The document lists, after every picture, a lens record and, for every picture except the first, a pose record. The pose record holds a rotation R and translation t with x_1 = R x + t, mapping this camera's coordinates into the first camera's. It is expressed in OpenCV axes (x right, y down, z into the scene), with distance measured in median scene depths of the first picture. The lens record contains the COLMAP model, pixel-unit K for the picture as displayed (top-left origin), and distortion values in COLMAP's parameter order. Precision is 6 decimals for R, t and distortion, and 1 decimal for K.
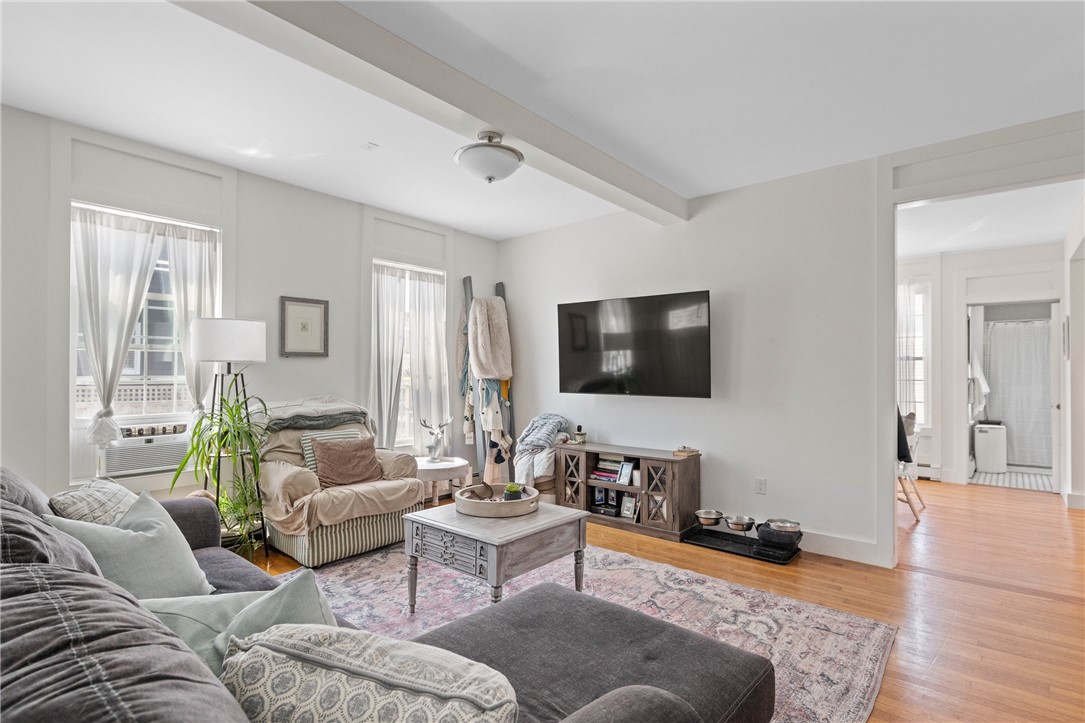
lens RADIAL K [[537.5, 0, 554.1], [0, 537.5, 366.8], [0, 0, 1]] dist [0.001785, -0.001919]
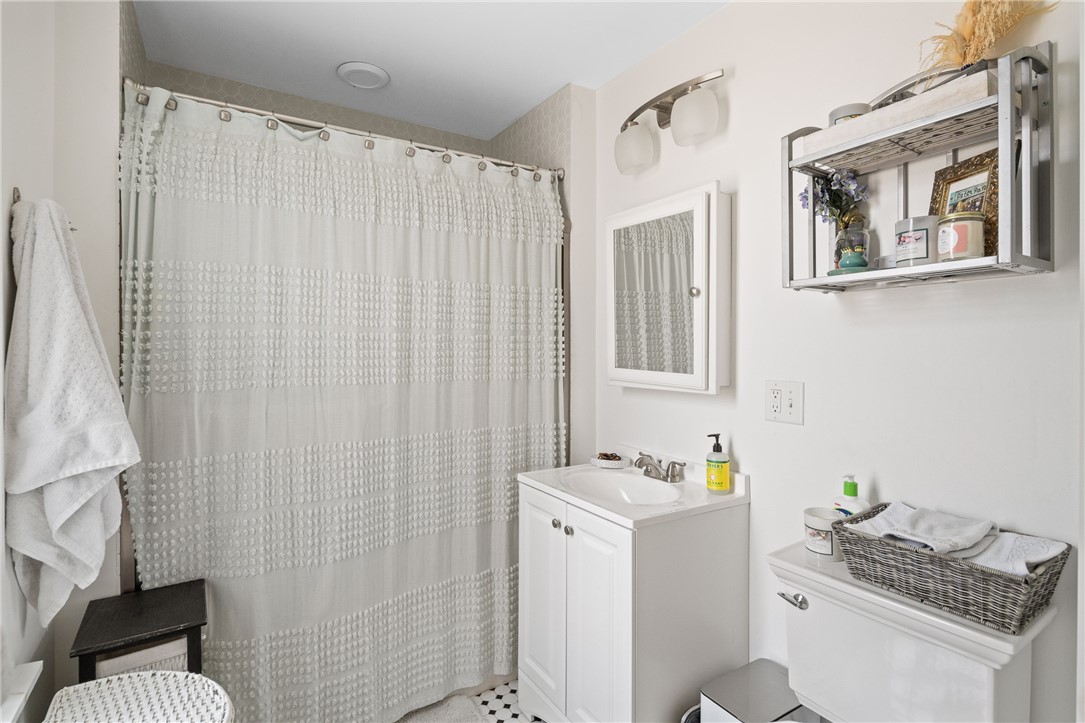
lens RADIAL K [[537.5, 0, 546.6], [0, 537.5, 362.7], [0, 0, 1]] dist [0.001785, -0.001919]
pose [[0.315303, -0.017063, 0.948837, 0.712342], [-0.012905, 0.999669, 0.022265, 0.012842], [-0.948903, -0.019265, 0.314979, 0.852305]]
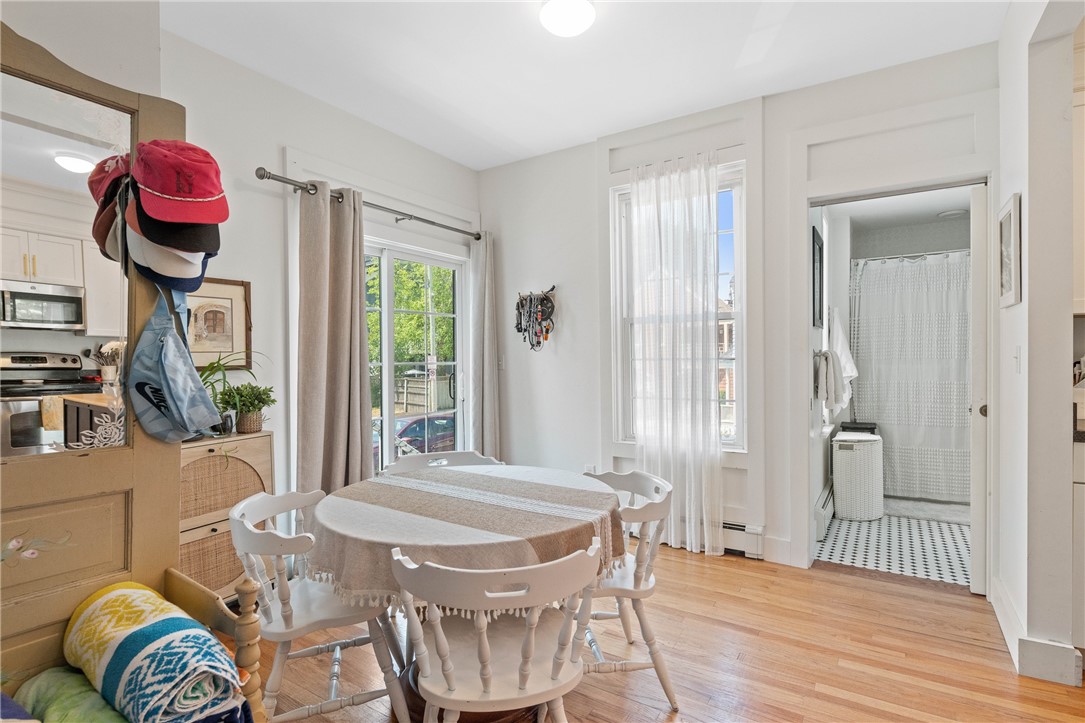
lens RADIAL K [[537.5, 0, 549.3], [0, 537.5, 359.5], [0, 0, 1]] dist [0.001785, -0.001919]
pose [[0.990269, -0.013449, 0.138519, 0.405457], [0.010626, 0.999721, 0.021099, 0.013170], [-0.138764, -0.019422, 0.990135, 0.477653]]
